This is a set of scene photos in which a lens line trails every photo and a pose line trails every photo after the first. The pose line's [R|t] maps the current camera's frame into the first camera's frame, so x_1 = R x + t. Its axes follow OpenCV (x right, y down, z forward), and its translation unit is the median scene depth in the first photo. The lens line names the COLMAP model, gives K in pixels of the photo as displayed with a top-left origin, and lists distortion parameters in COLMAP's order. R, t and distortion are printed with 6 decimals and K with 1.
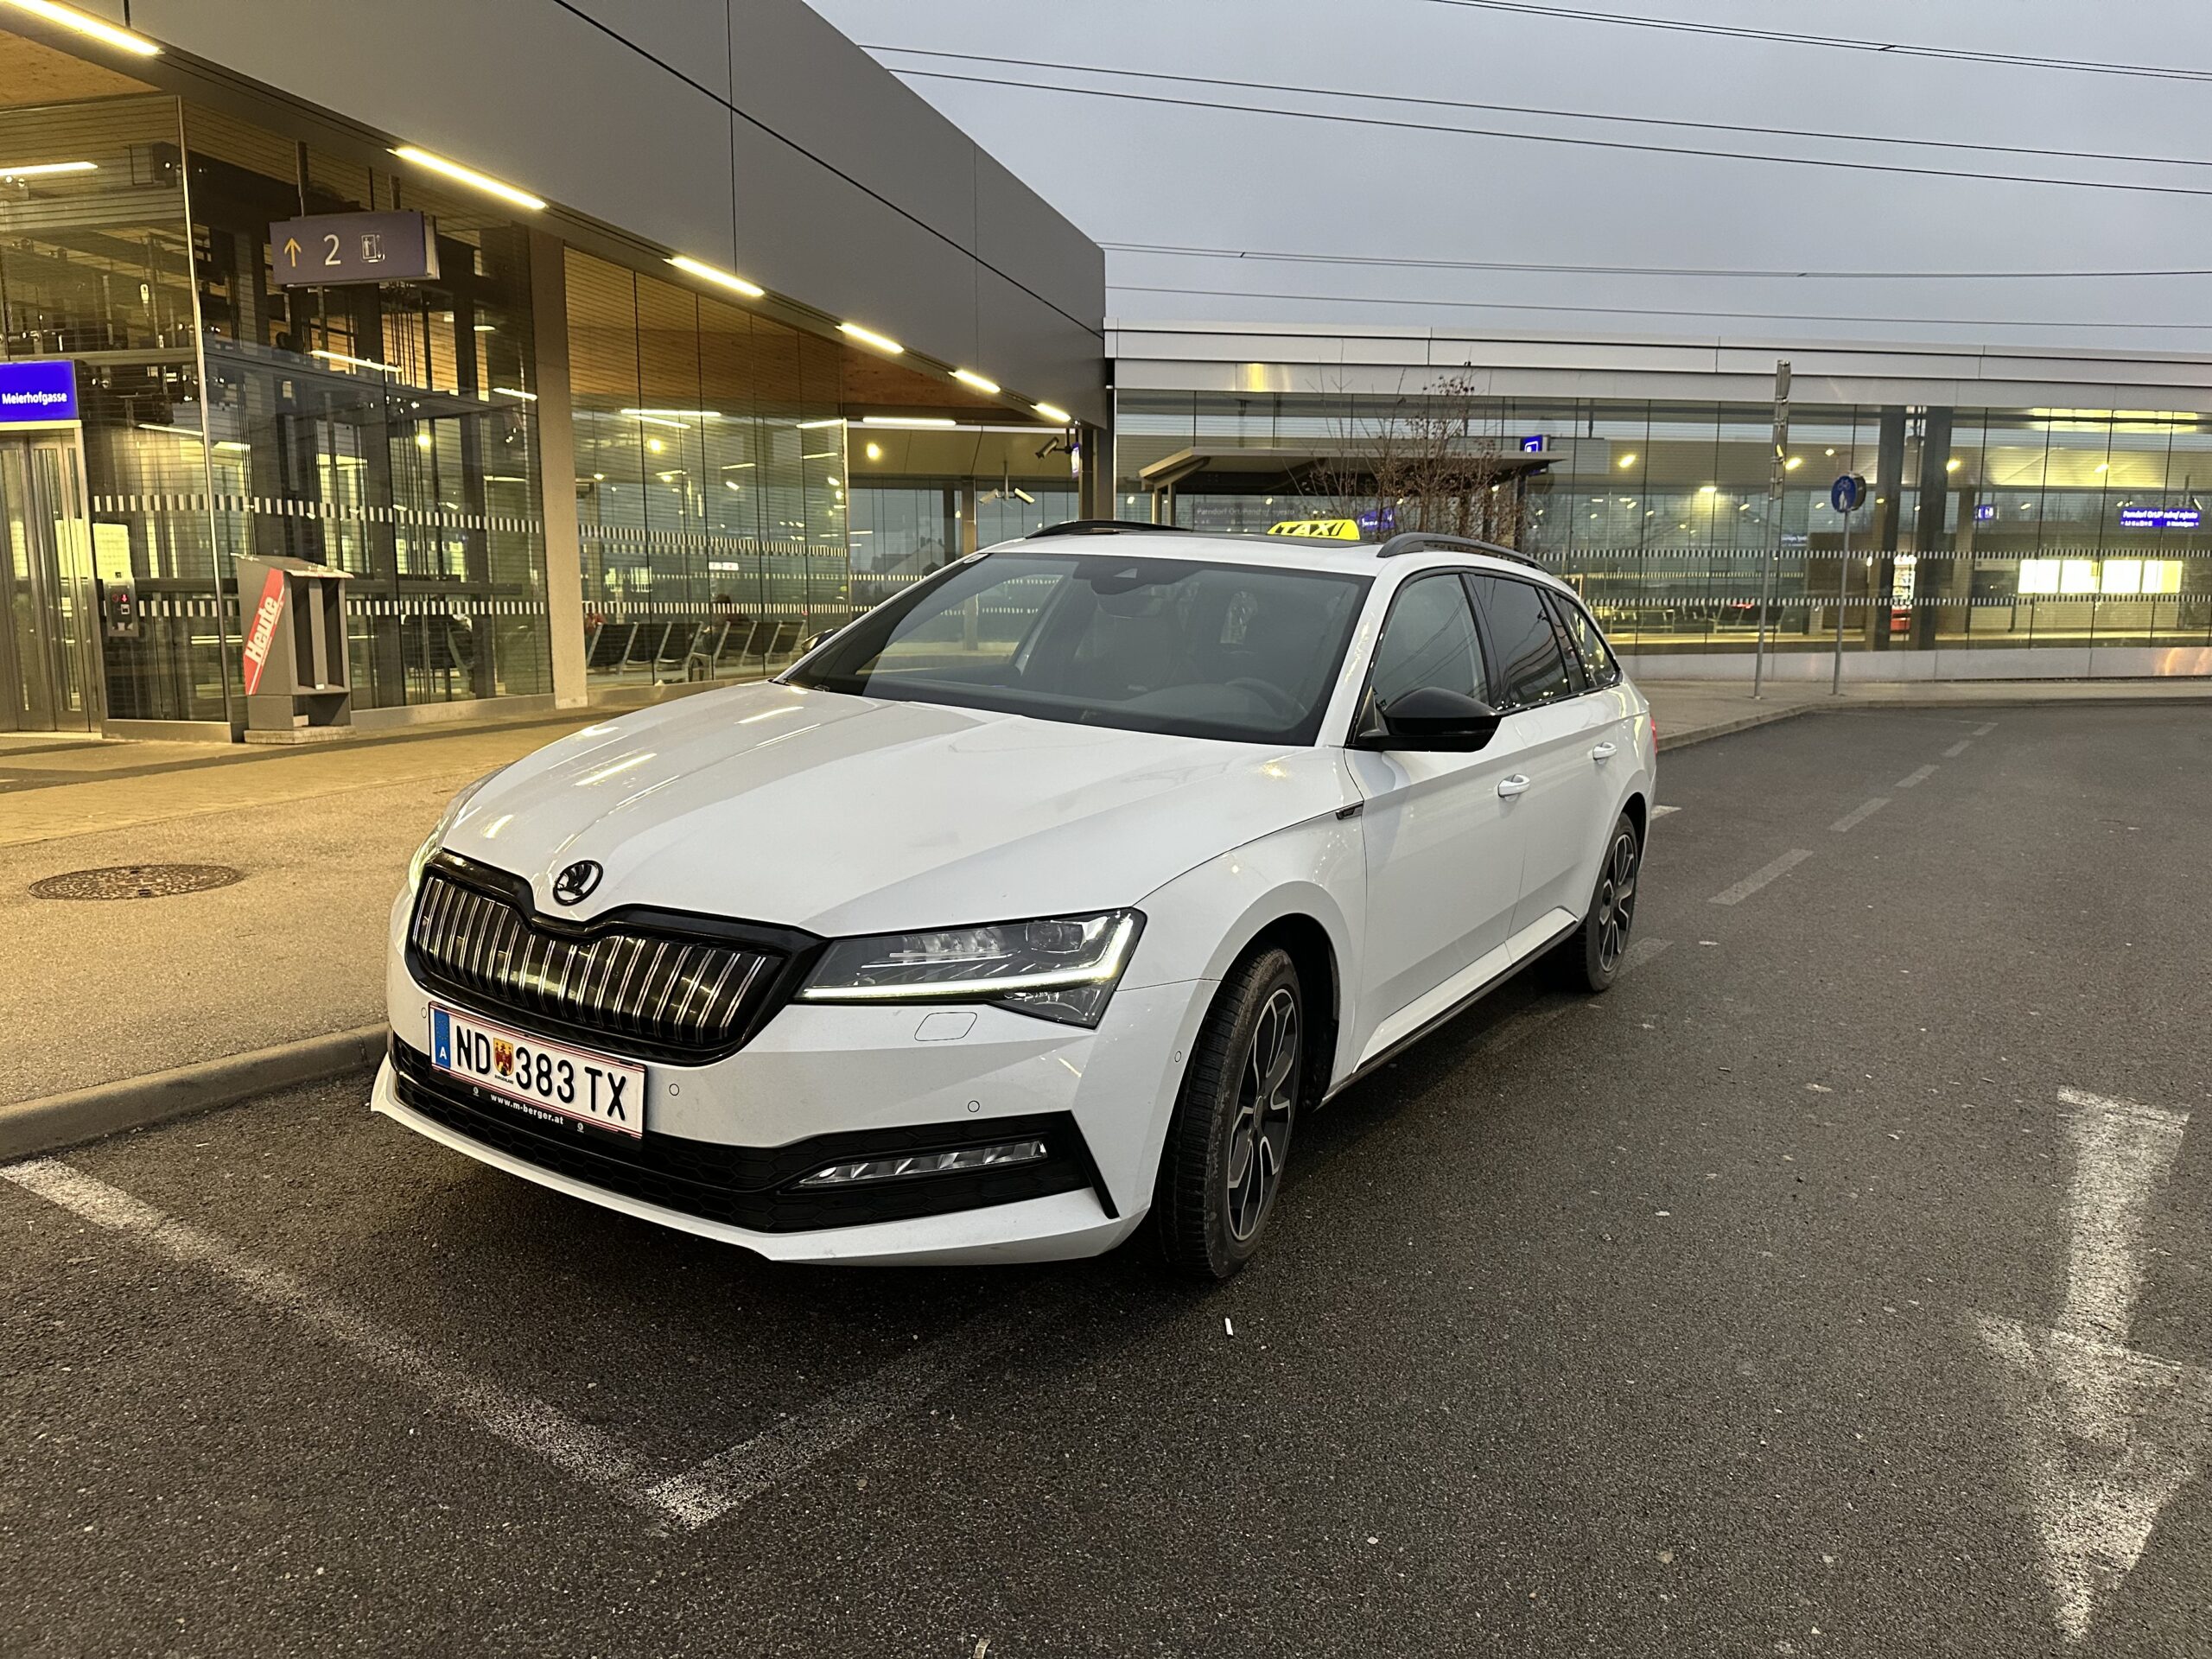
lens RADIAL K [[1632.3, 0, 1106.0], [0, 1632.3, 829.5], [0, 0, 1]] dist [0.082226, -0.131171]
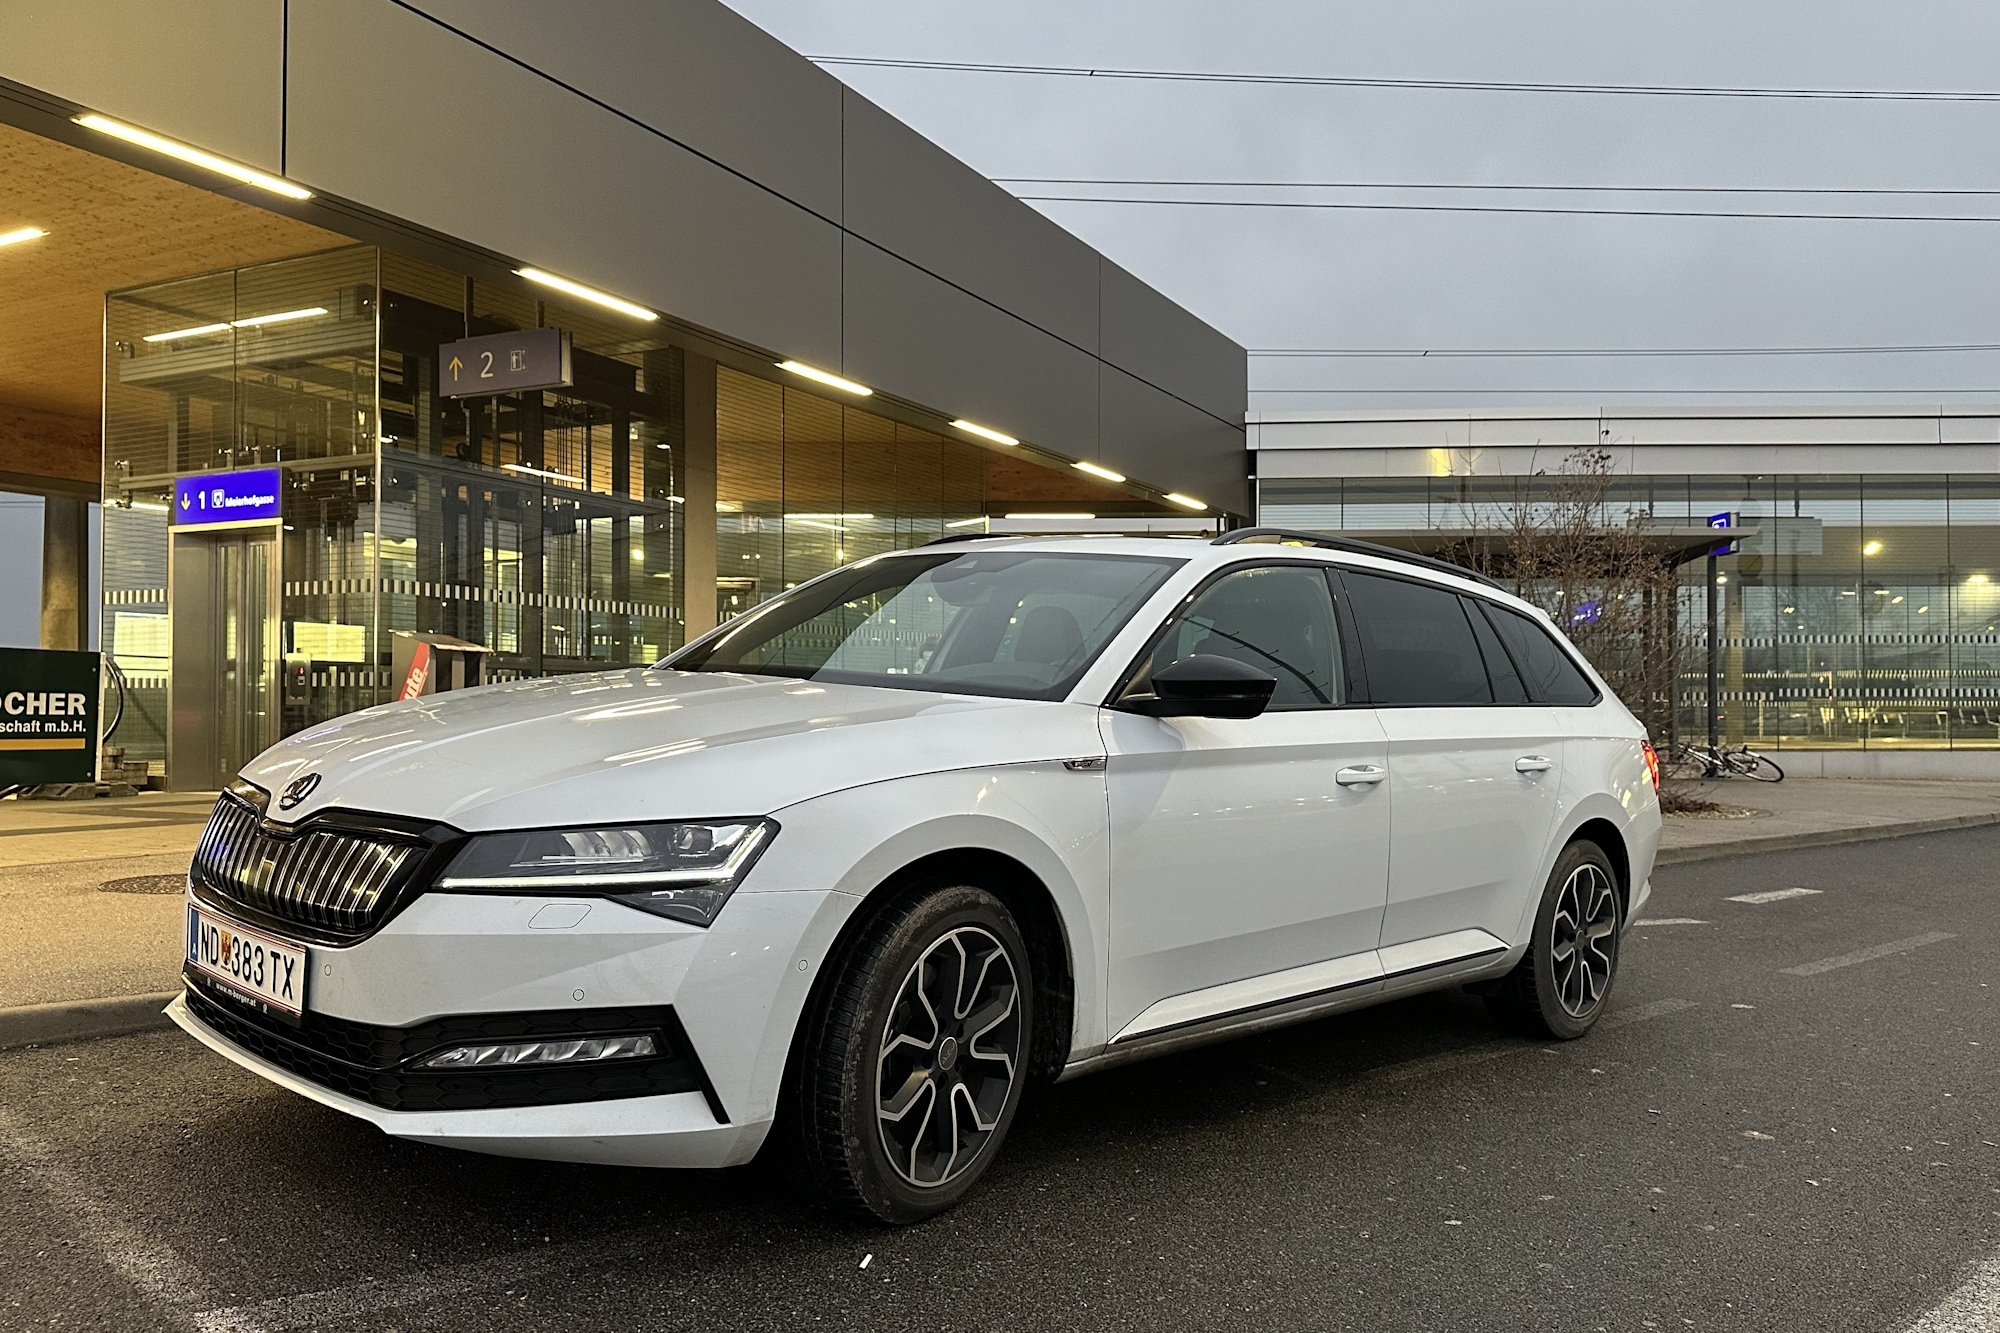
lens RADIAL K [[1690.7, 0, 1000.0], [0, 1690.7, 666.5], [0, 0, 1]] dist [0.088143, -0.144858]
pose [[0.971587, -0.009820, -0.236481, 0.235264], [-0.033338, 0.983500, -0.177809, 0.079249], [0.234325, 0.180641, 0.955228, -0.006580]]
